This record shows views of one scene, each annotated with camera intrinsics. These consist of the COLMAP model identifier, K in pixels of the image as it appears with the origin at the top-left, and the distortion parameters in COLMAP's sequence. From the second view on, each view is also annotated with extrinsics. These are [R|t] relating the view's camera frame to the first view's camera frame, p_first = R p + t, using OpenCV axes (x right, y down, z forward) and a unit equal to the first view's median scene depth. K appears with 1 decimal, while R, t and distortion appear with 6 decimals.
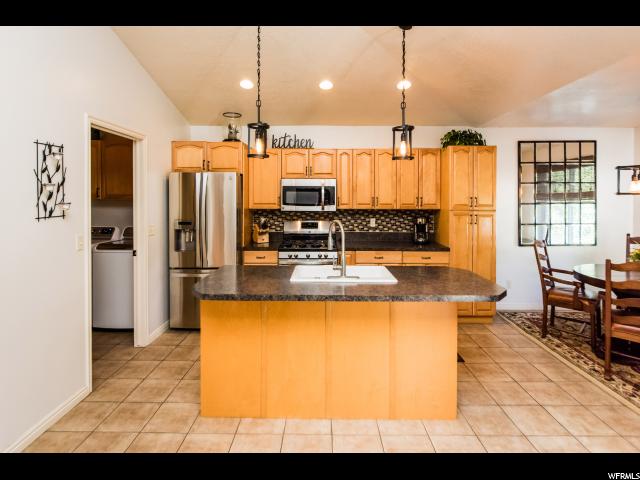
lens RADIAL K [[334.4, 0, 319.8], [0, 334.4, 195.9], [0, 0, 1]] dist [-0.001417, -0.000517]
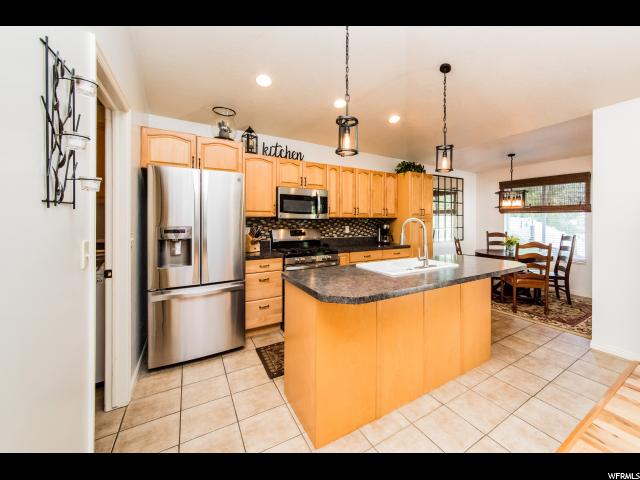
lens RADIAL K [[257.9, 0, 350.8], [0, 257.9, 218.1], [0, 0, 1]] dist [0.000058, 0.000073]
pose [[0.825720, 0.009100, 0.564007, -0.373419], [-0.005772, 0.999954, -0.007684, 0.048608], [-0.564051, 0.003089, 0.825734, 0.236498]]
